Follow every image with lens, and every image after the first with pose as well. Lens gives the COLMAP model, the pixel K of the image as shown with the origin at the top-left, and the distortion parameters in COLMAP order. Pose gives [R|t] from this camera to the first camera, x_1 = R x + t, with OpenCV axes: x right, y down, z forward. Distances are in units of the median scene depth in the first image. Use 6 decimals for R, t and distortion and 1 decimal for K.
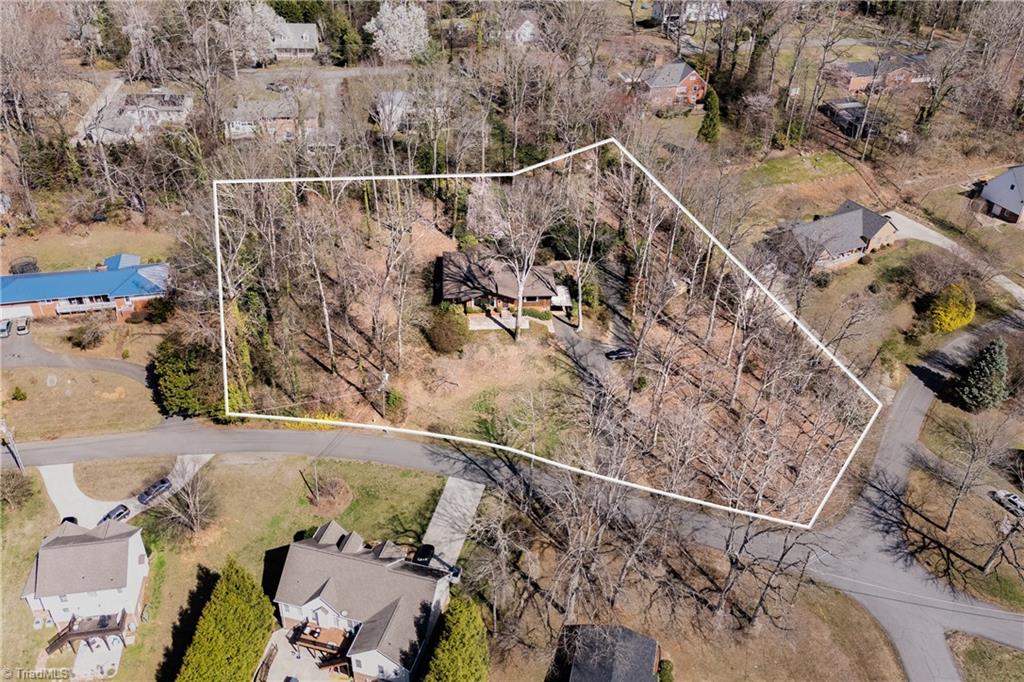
lens RADIAL K [[905.9, 0, 510.8], [0, 905.9, 315.2], [0, 0, 1]] dist [0.069134, -0.008032]
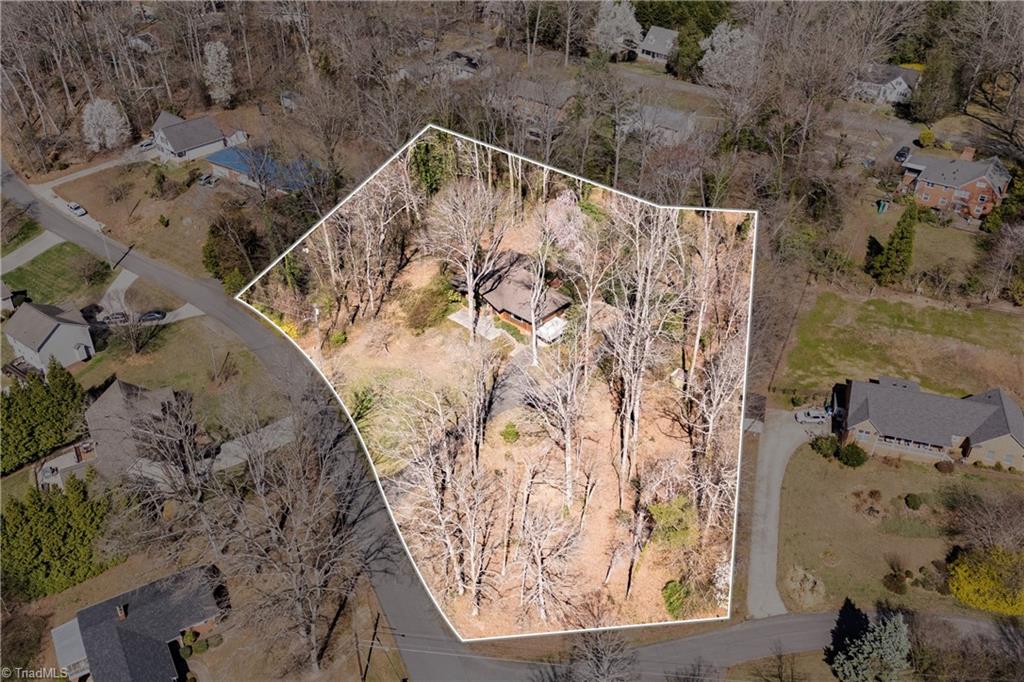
lens RADIAL K [[905.9, 0, 510.8], [0, 905.9, 315.2], [0, 0, 1]] dist [0.069134, -0.008032]
pose [[0.700796, 0.385856, -0.600000, 0.696834], [-0.396603, 0.909861, 0.121896, -0.157783], [0.592951, 0.152537, 0.790659, 0.270870]]
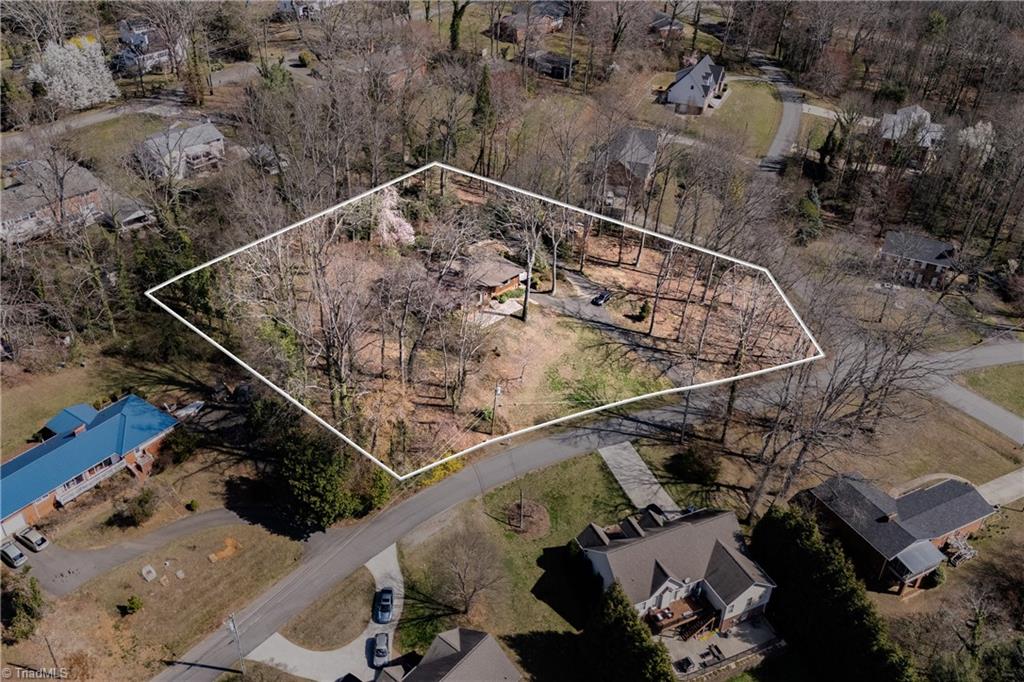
lens RADIAL K [[905.9, 0, 510.8], [0, 905.9, 315.2], [0, 0, 1]] dist [0.069134, -0.008032]
pose [[0.755896, -0.356604, 0.549049, -0.646301], [0.344906, 0.929729, 0.129009, -0.133037], [-0.556472, 0.091853, 0.825774, 0.170781]]
